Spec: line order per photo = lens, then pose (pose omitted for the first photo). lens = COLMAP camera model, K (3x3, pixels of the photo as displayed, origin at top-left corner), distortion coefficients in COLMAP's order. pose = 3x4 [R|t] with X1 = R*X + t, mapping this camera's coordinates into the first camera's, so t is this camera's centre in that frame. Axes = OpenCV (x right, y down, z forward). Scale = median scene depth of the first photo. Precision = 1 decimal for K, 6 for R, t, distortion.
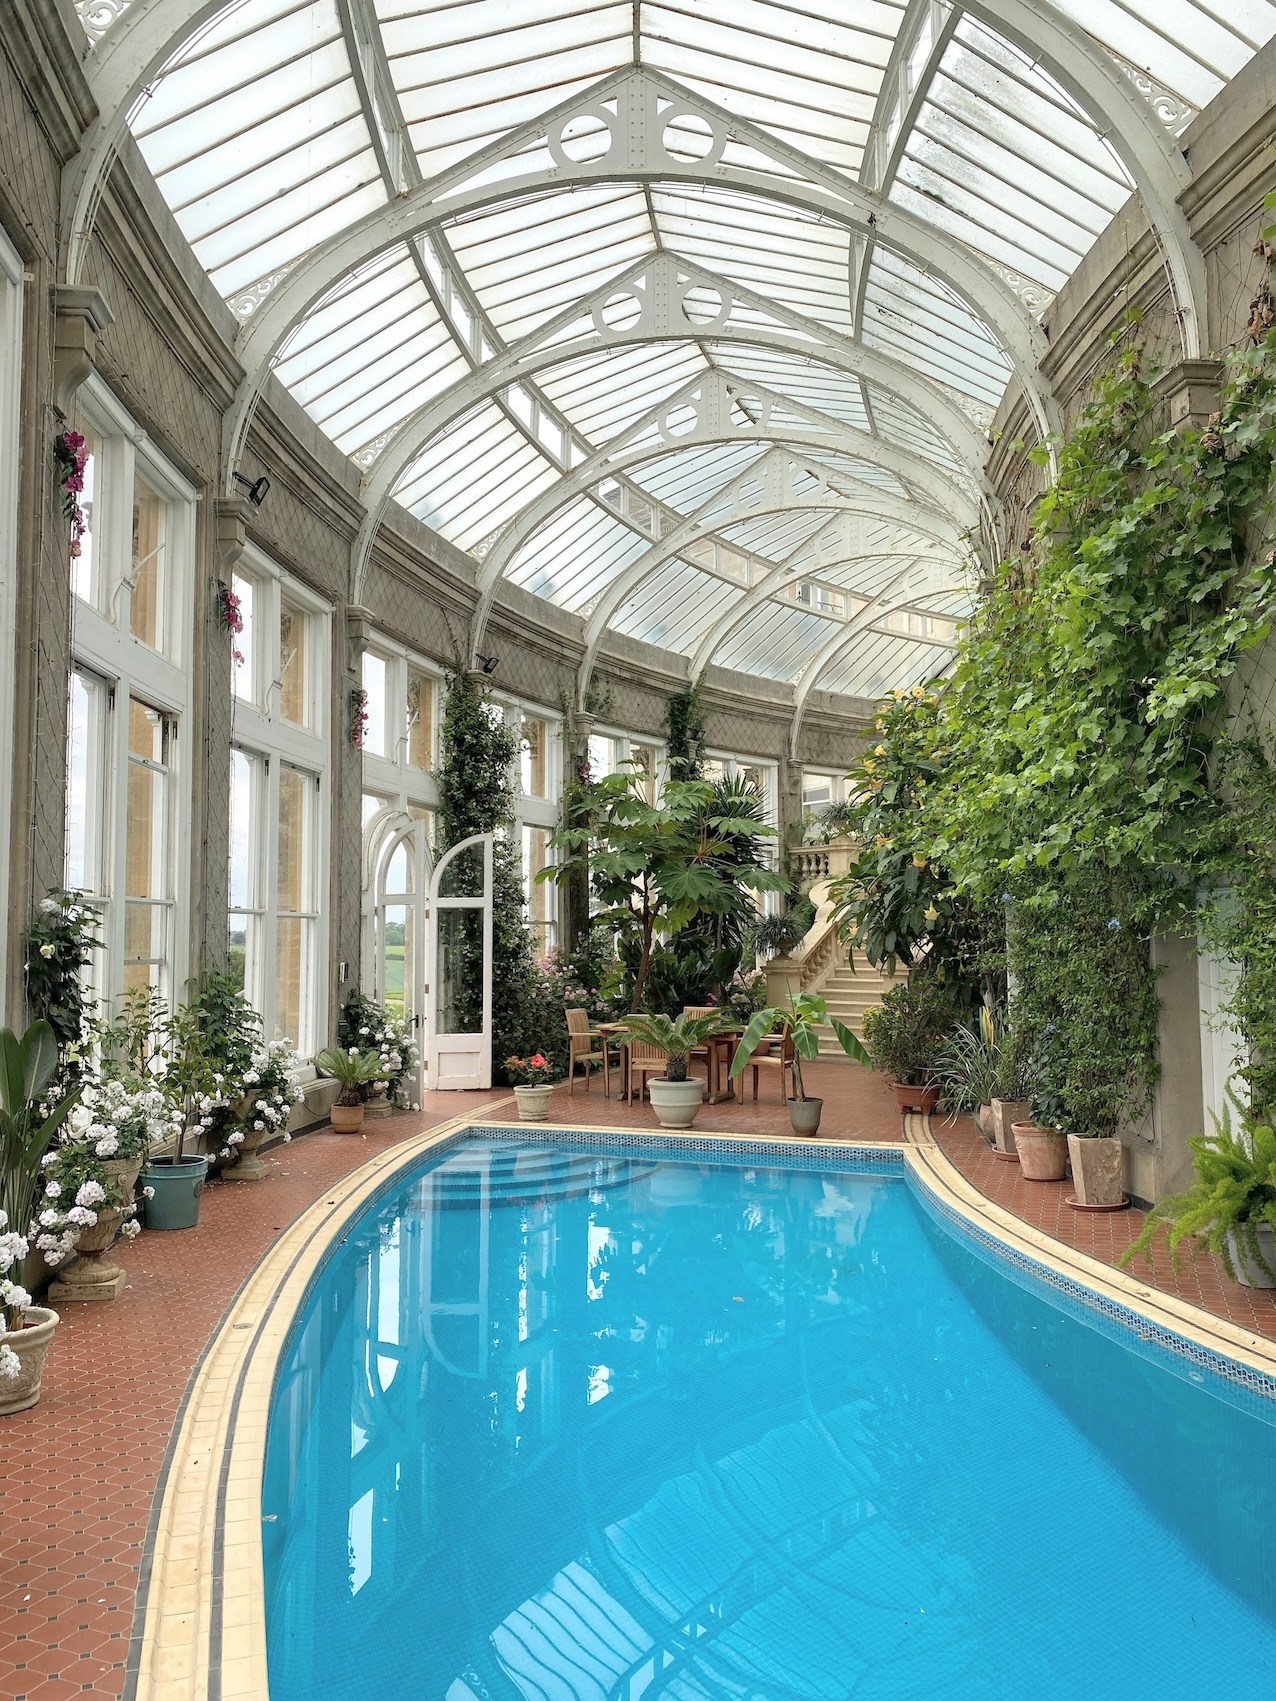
lens RADIAL K [[1340.3, 0, 638.0], [0, 1340.3, 850.5], [0, 0, 1]] dist [0.092776, -0.098794]
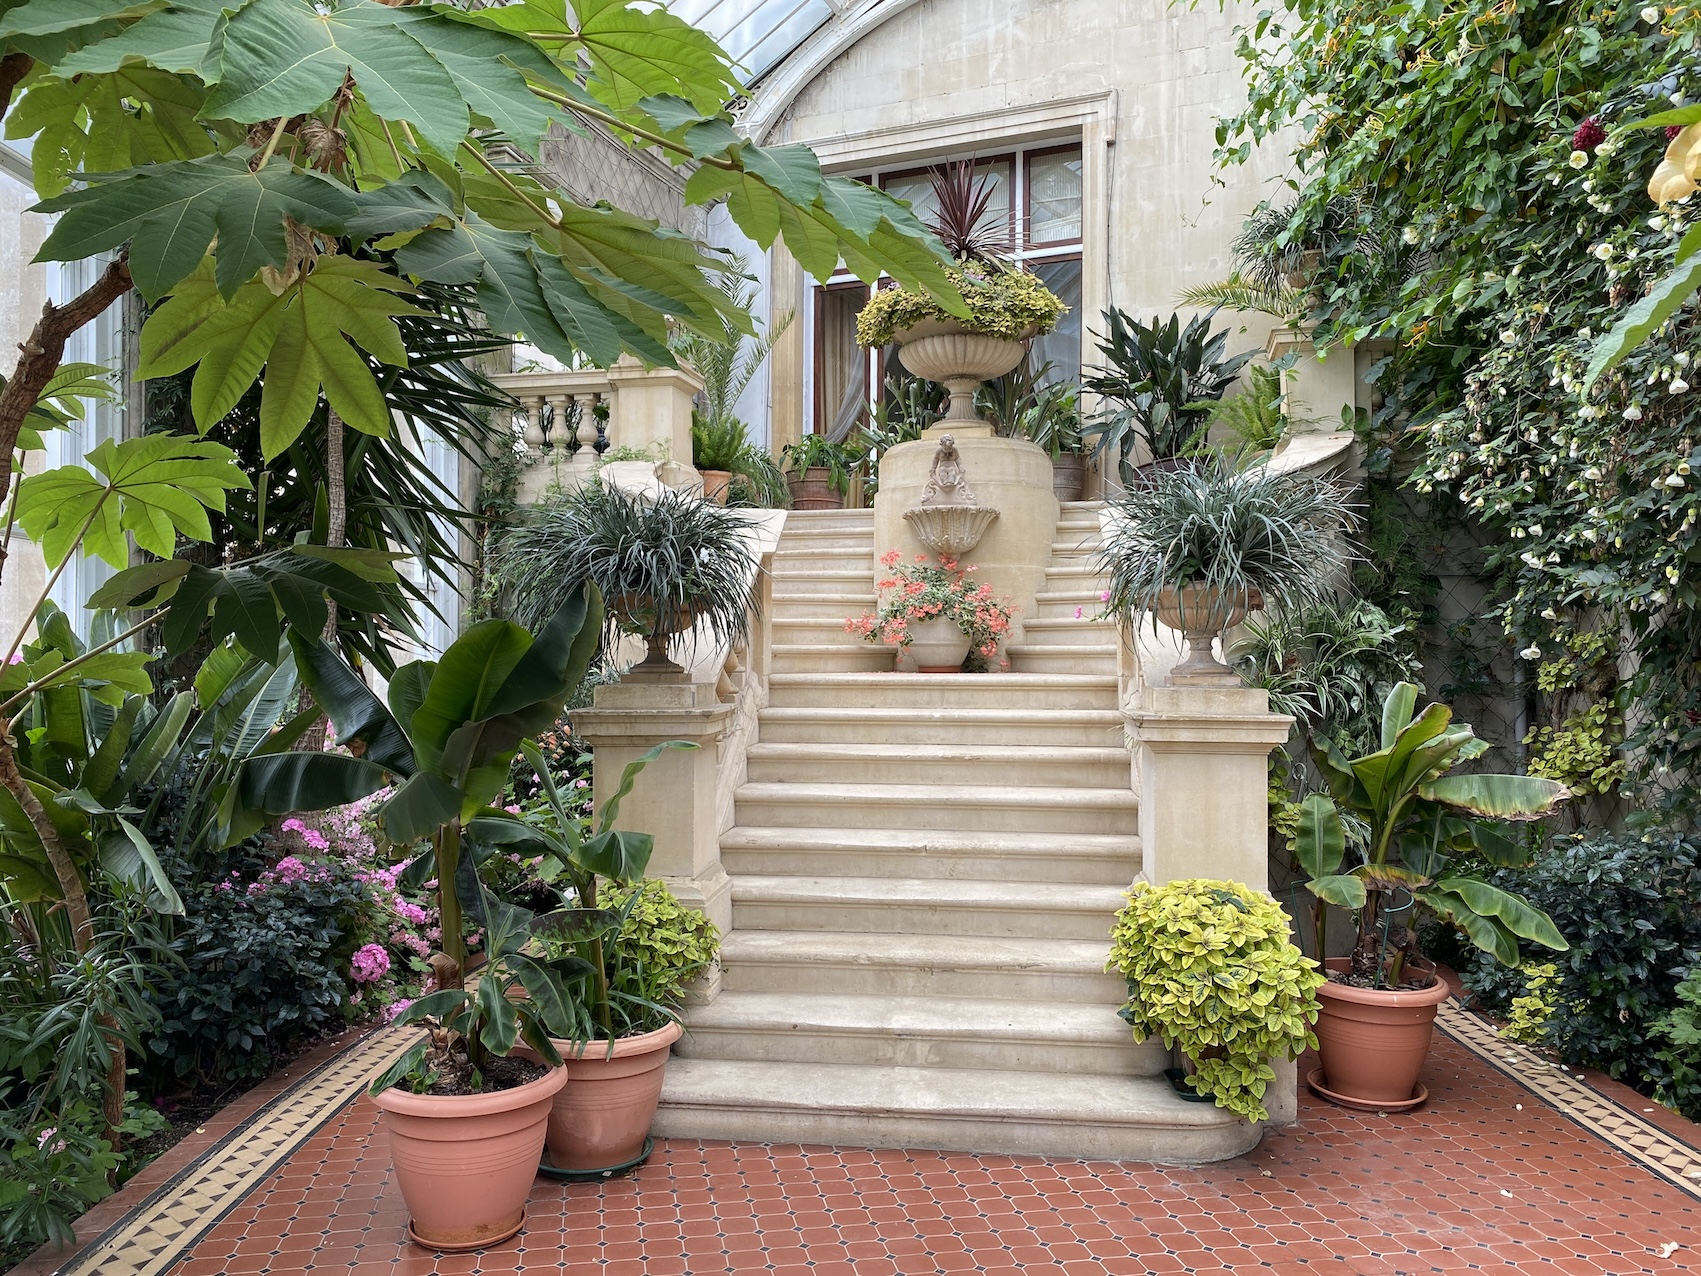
lens RADIAL K [[1340.3, 0, 850.5], [0, 1340.3, 638.0], [0, 0, 1]] dist [0.092776, -0.098794]
pose [[0.857279, 0.019079, 0.514498, 0.016163], [-0.042923, 0.998483, 0.034494, 0.083845], [-0.513059, -0.051655, 0.856798, 1.020736]]
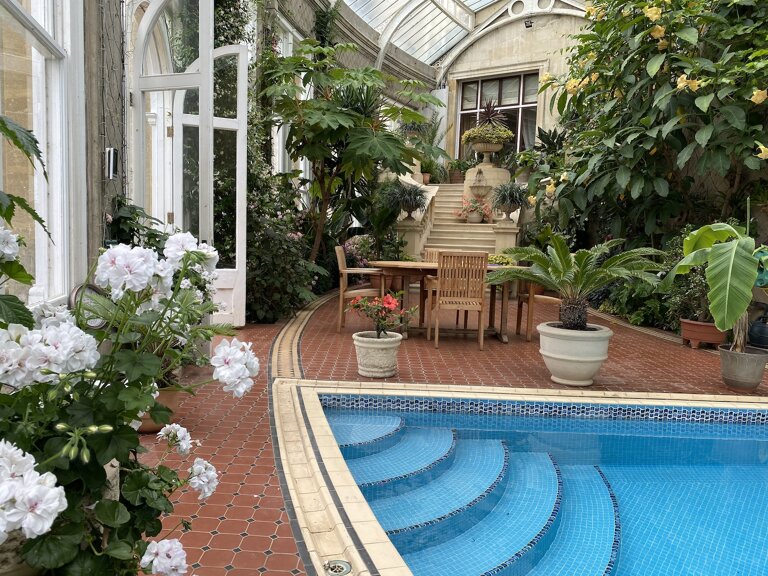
lens RADIAL K [[605.1, 0, 384.0], [0, 605.1, 288.0], [0, 0, 1]] dist [0.092776, -0.098794]
pose [[0.938100, 0.009363, 0.346238, -0.165963], [-0.062836, 0.987648, 0.143540, 0.082890], [-0.340617, -0.156411, 0.927101, 0.573910]]
